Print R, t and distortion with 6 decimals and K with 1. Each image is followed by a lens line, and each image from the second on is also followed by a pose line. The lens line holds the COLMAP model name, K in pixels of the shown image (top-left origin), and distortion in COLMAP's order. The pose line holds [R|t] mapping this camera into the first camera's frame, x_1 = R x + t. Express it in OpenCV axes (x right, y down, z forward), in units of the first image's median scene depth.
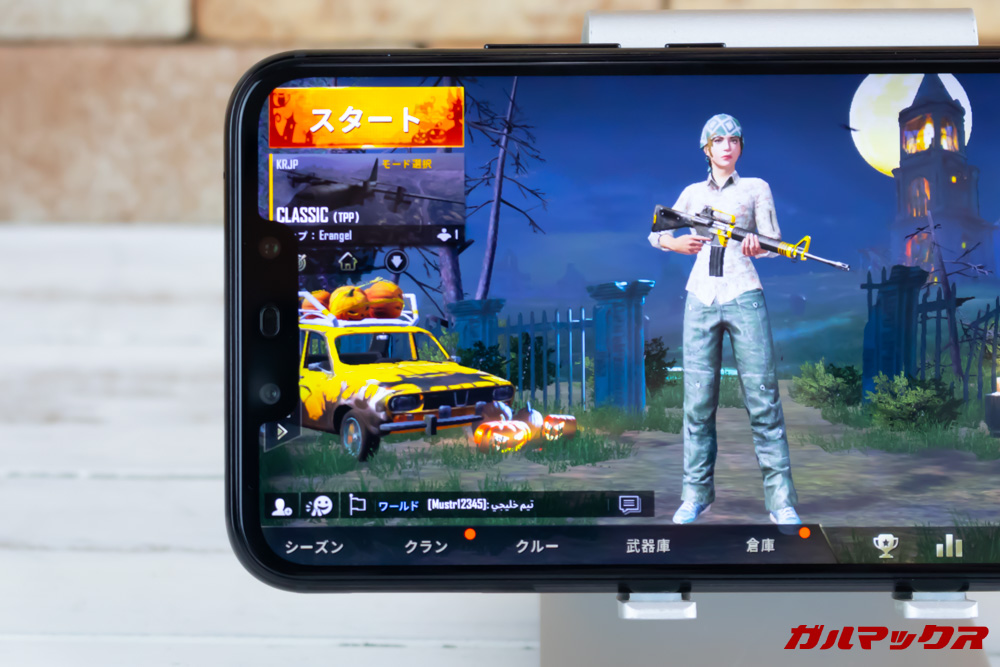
lens RADIAL K [[2638.4, 0, 504.2], [0, 2638.4, 333.9], [0, 0, 1]] dist [-0.199801, 0.000000]
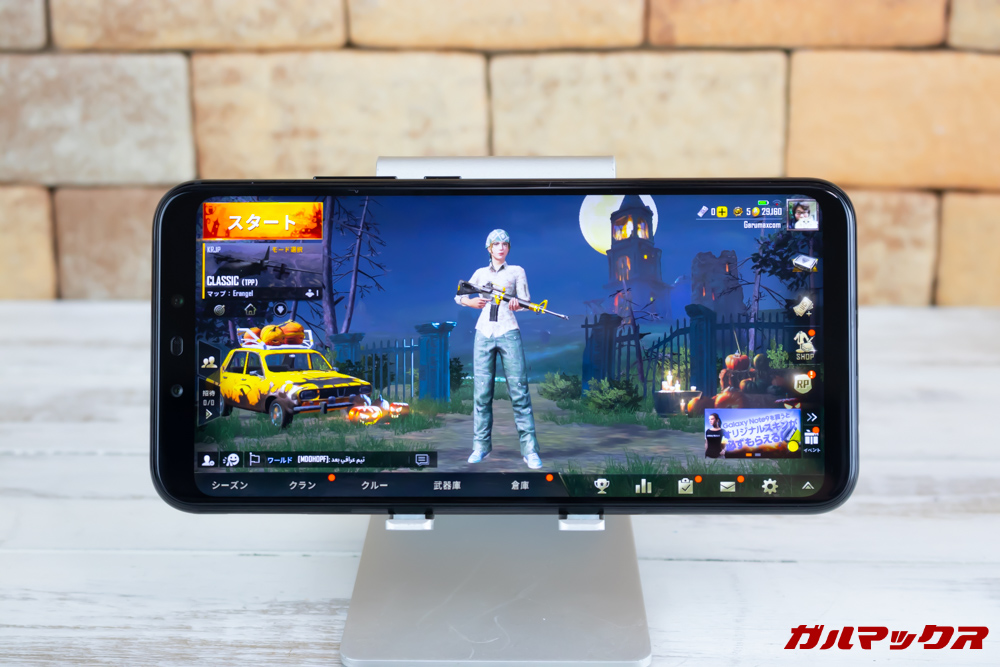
lens RADIAL K [[2638.4, 0, 500.9], [0, 2638.4, 332.2], [0, 0, 1]] dist [-0.199801, 0.000000]
pose [[0.996254, 0.000301, 0.086476, -0.055505], [0.001388, 0.999809, -0.019473, 0.017566], [-0.086465, 0.019520, 0.996064, -0.626657]]
